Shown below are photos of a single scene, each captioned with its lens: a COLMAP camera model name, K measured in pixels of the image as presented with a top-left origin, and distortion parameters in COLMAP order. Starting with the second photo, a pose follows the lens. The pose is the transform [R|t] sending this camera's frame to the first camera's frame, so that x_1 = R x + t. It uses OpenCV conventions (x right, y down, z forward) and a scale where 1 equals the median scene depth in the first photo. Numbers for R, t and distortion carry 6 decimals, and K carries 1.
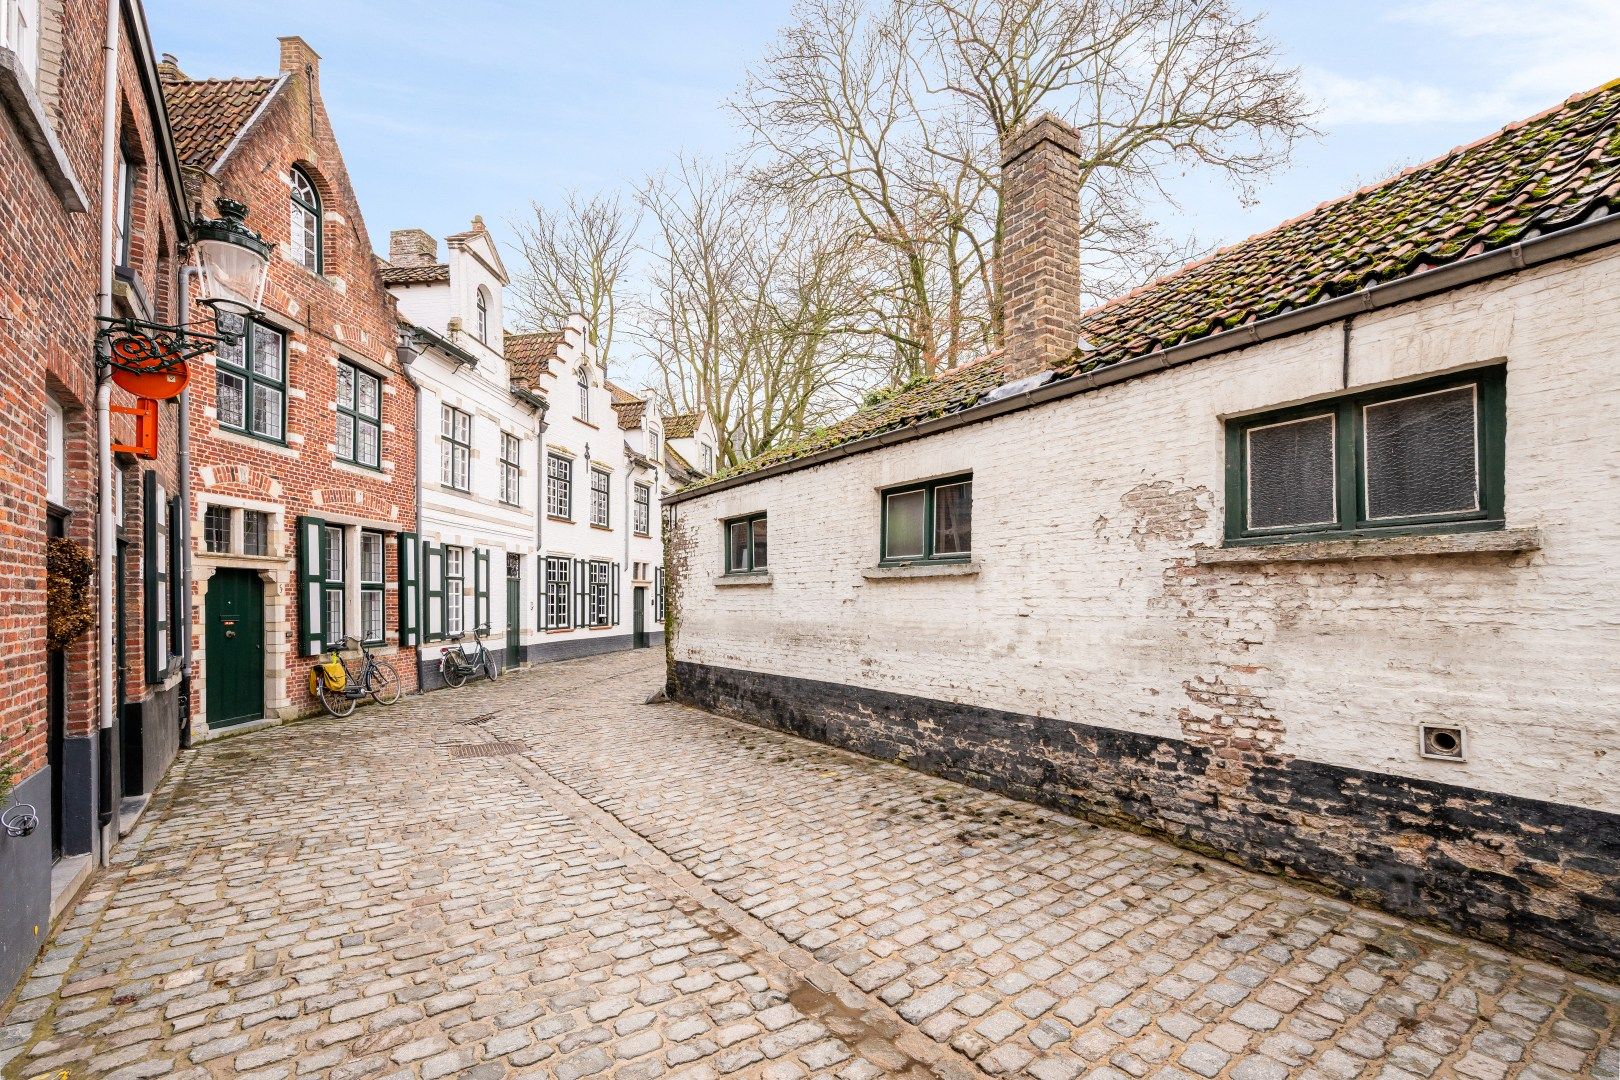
lens RADIAL K [[706.4, 0, 808.4], [0, 706.4, 594.2], [0, 0, 1]] dist [0.015836, -0.000062]
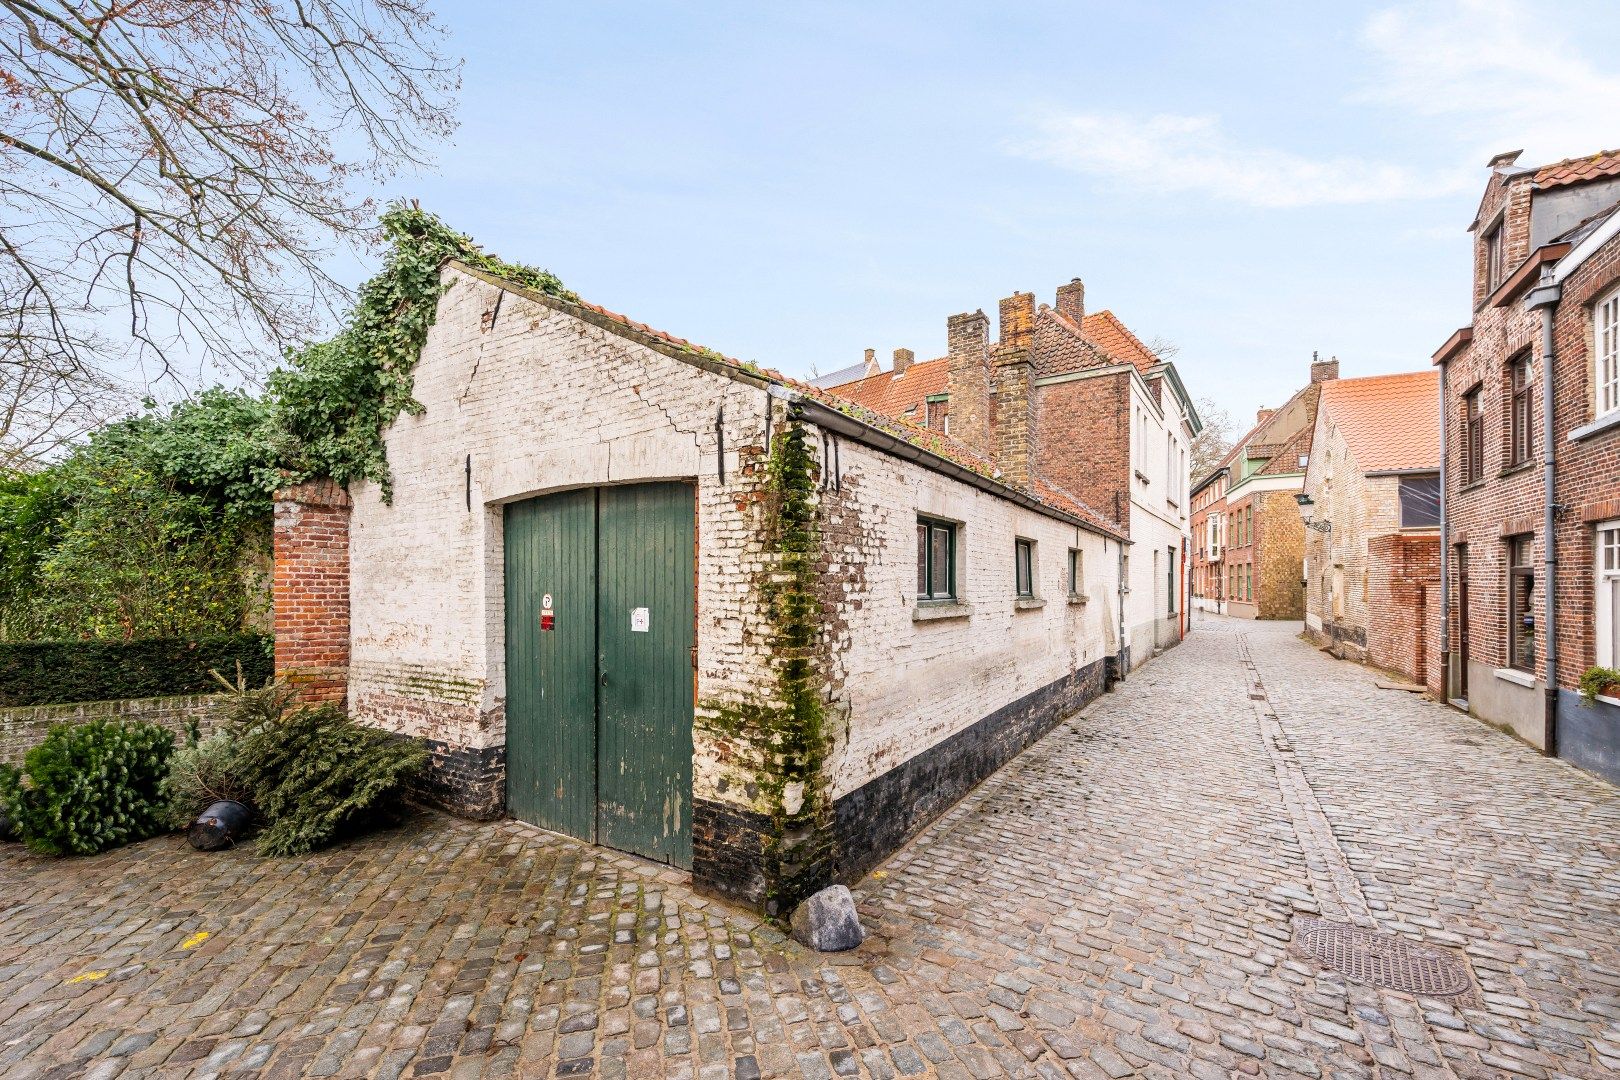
lens RADIAL K [[706.4, 0, 808.4], [0, 706.4, 594.2], [0, 0, 1]] dist [0.015836, -0.000062]
pose [[-0.410477, 0.006138, 0.911850, -0.656106], [0.005171, 0.999977, -0.004404, -0.033458], [-0.911856, 0.002907, -0.410500, 1.367019]]
